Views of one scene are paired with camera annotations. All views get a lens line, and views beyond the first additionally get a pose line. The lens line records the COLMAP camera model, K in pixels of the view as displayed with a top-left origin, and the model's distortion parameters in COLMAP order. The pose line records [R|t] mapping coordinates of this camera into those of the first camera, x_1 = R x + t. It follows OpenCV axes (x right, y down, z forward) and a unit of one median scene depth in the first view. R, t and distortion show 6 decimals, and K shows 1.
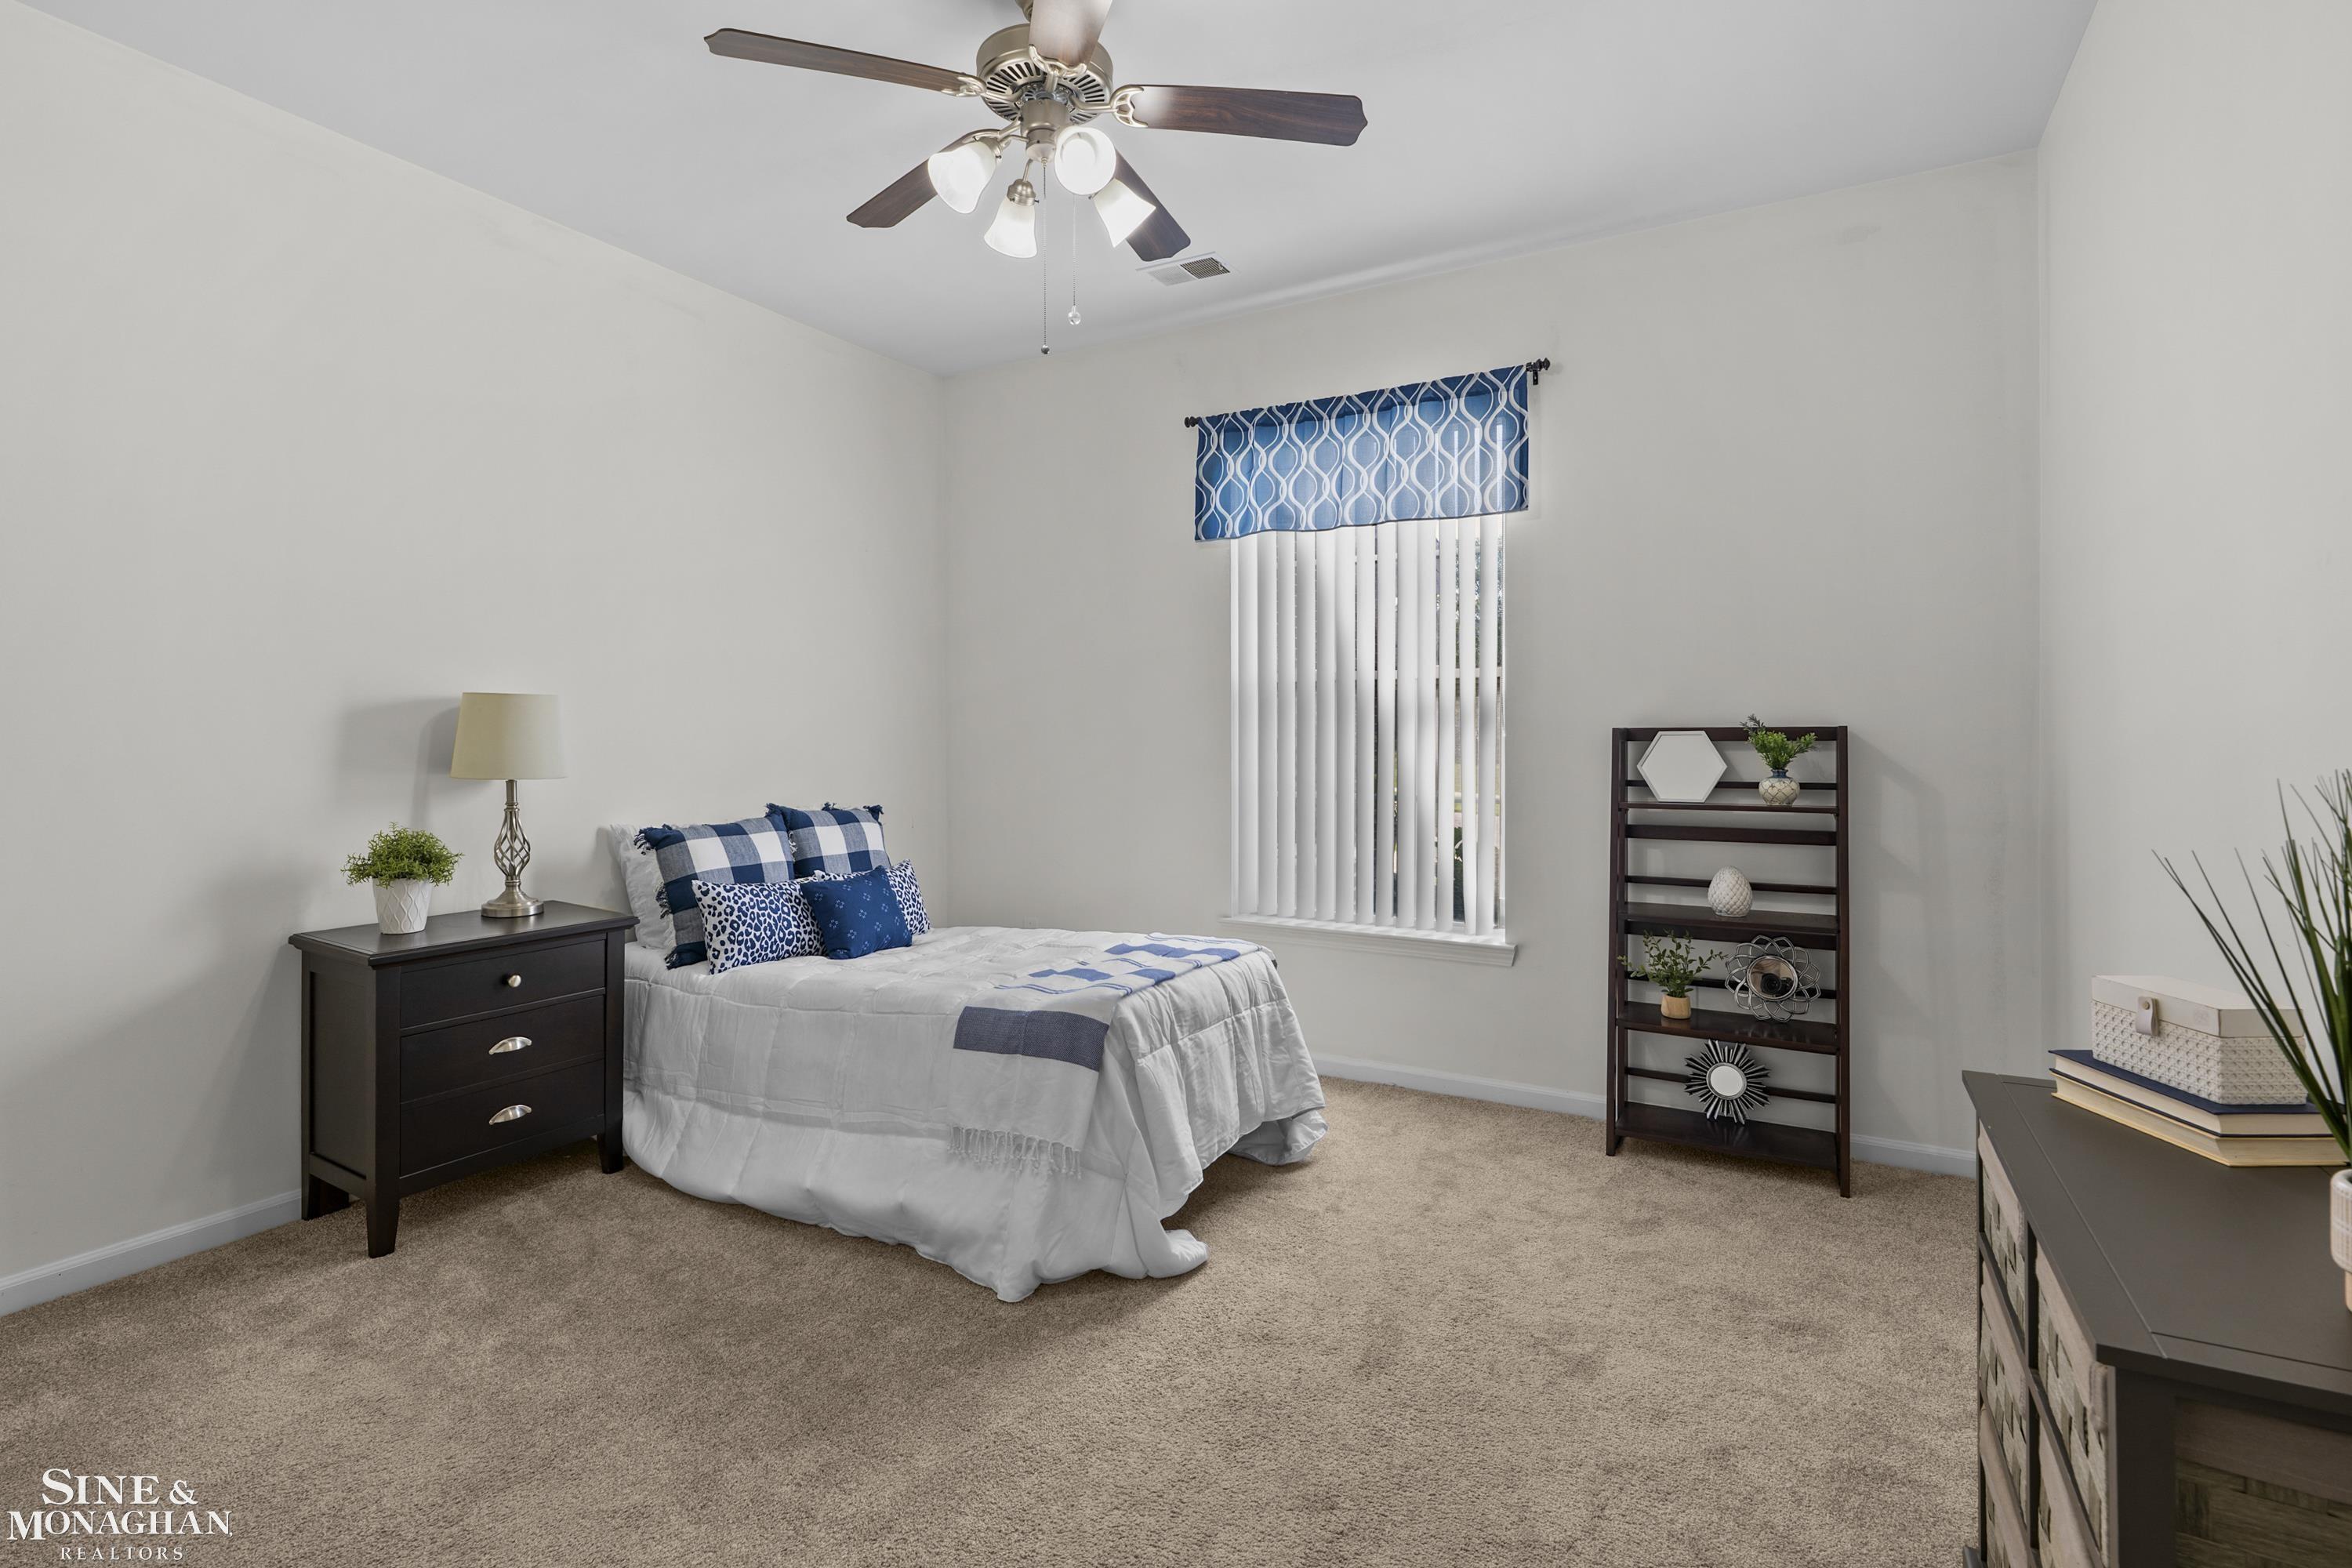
lens RADIAL K [[1074.0, 0, 1188.7], [0, 1074.0, 739.7], [0, 0, 1]] dist [-0.002974, 0.001203]
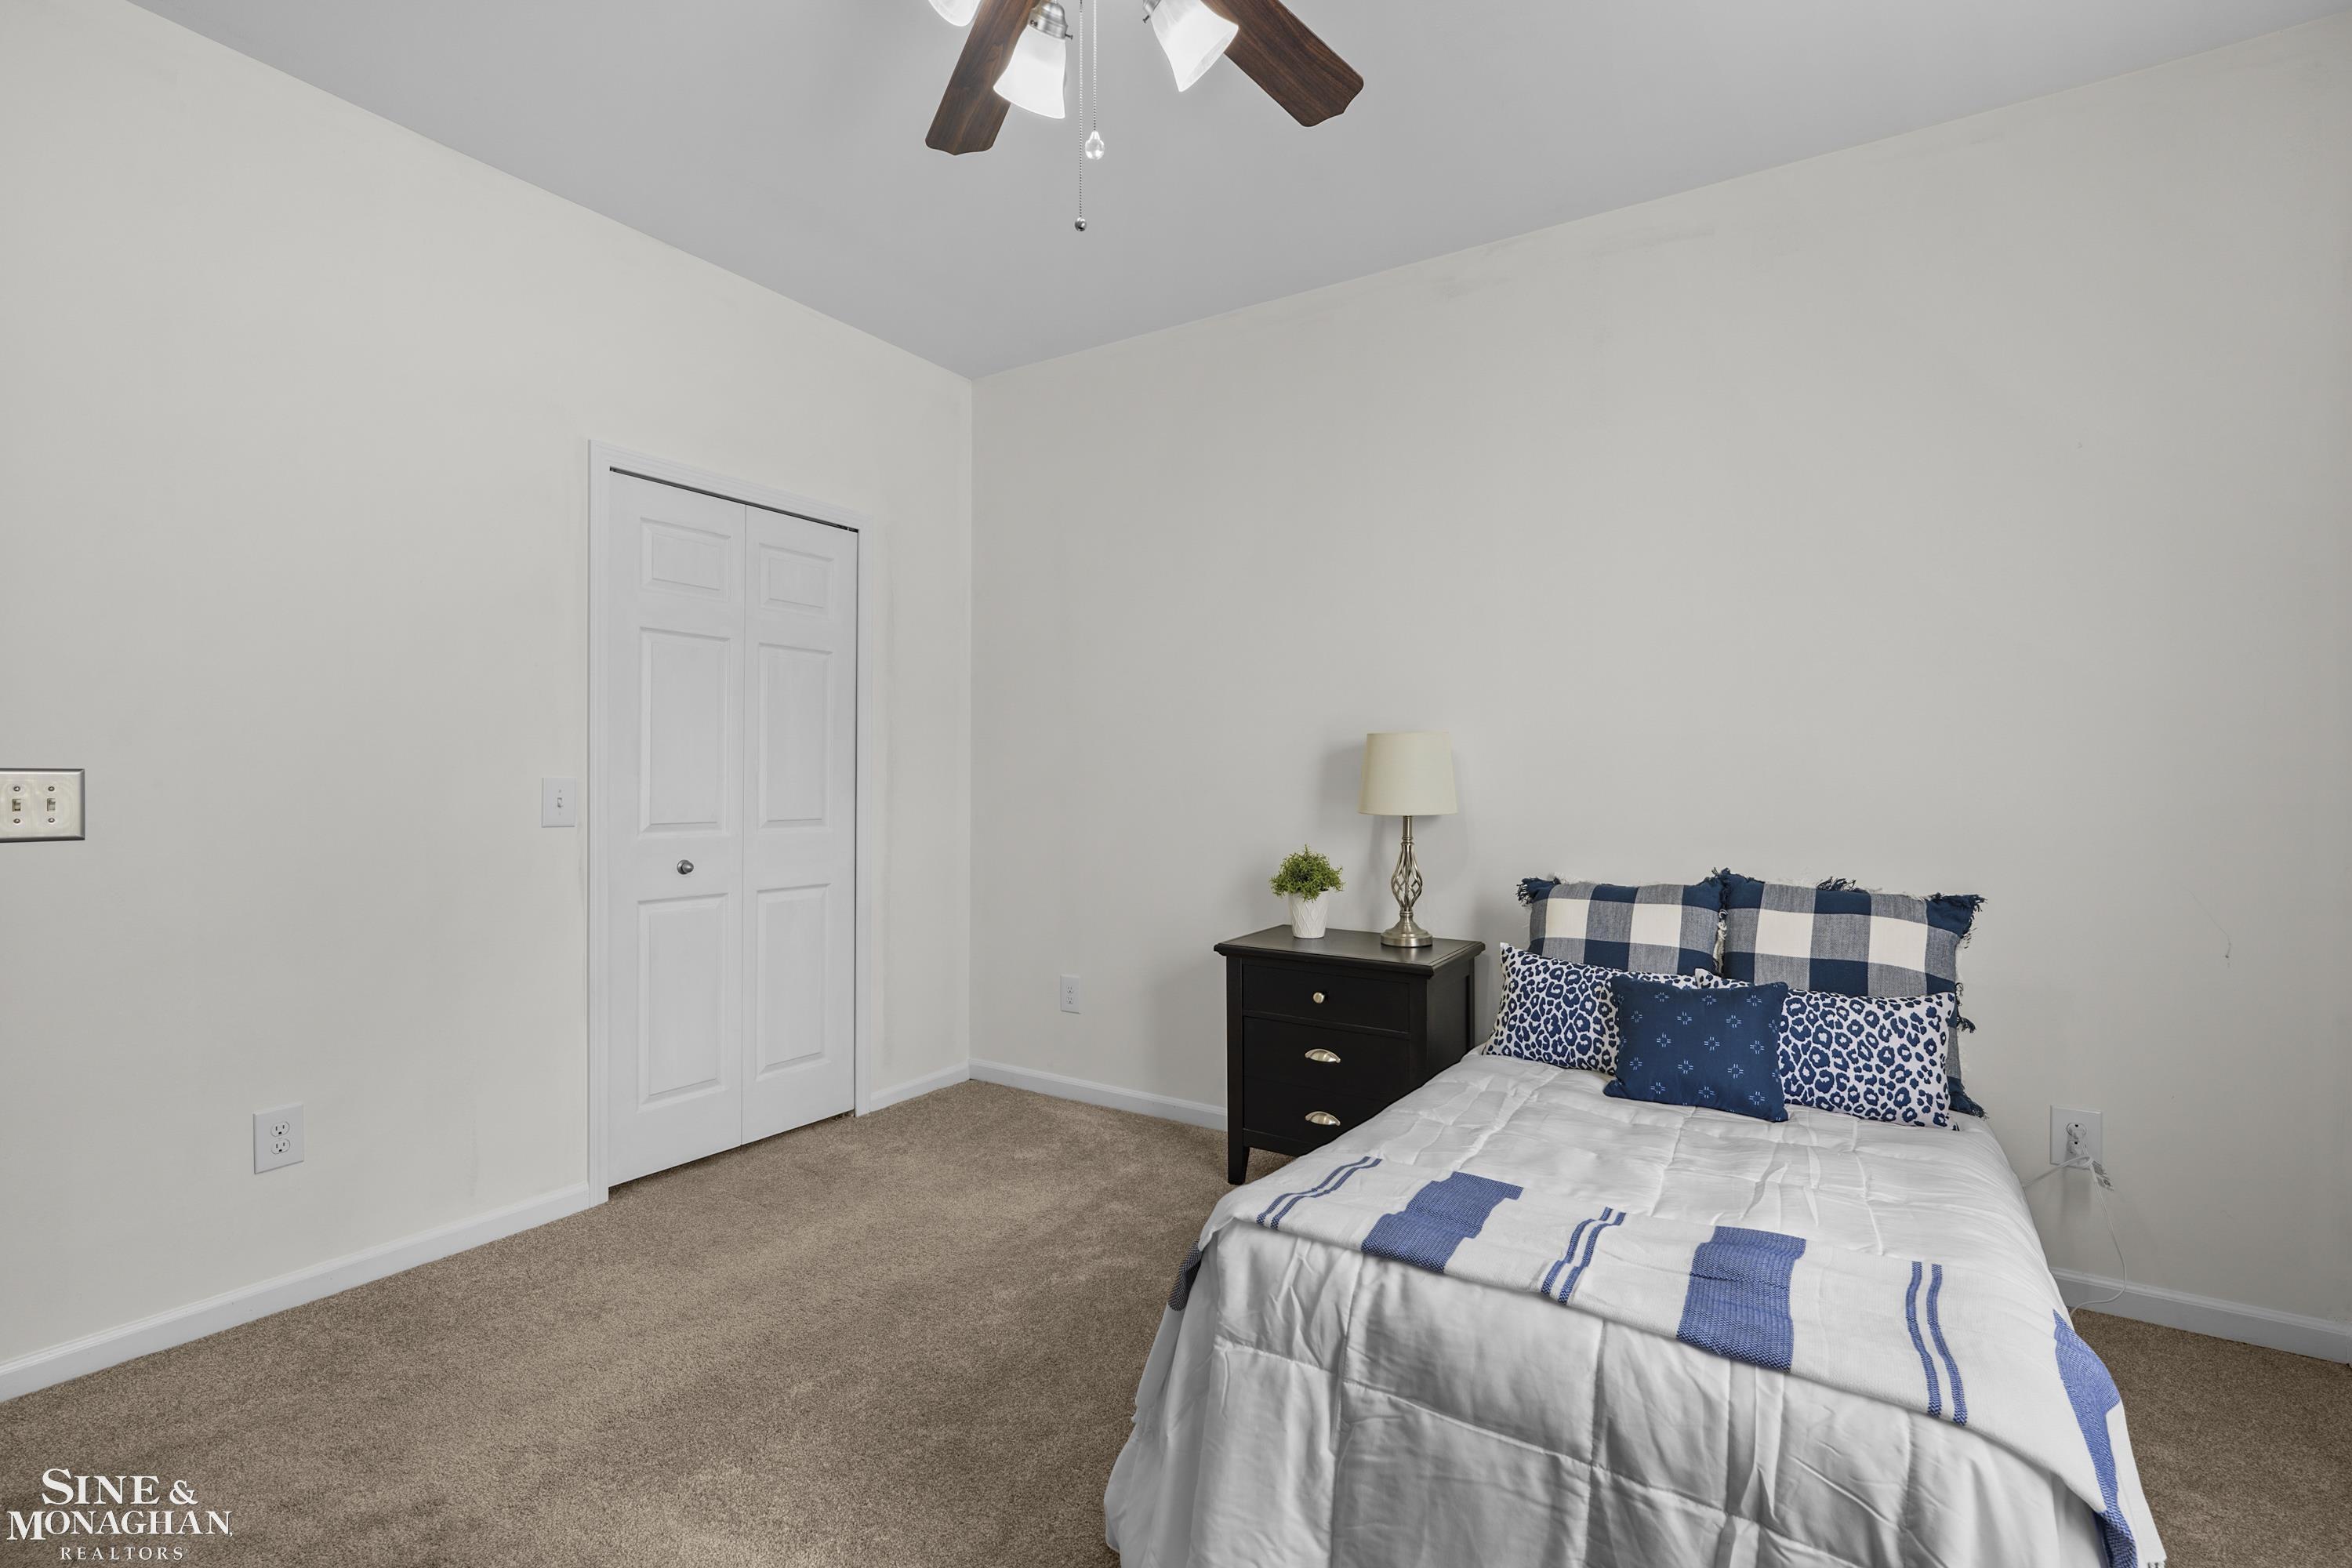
lens RADIAL K [[1074.0, 0, 1178.0], [0, 1074.0, 776.7], [0, 0, 1]] dist [-0.002974, 0.001203]
pose [[-0.059592, -0.001864, -0.998221, 0.333009], [-0.006866, 0.999975, -0.001458, 0.000820], [0.998199, 0.006767, -0.059603, 0.641074]]
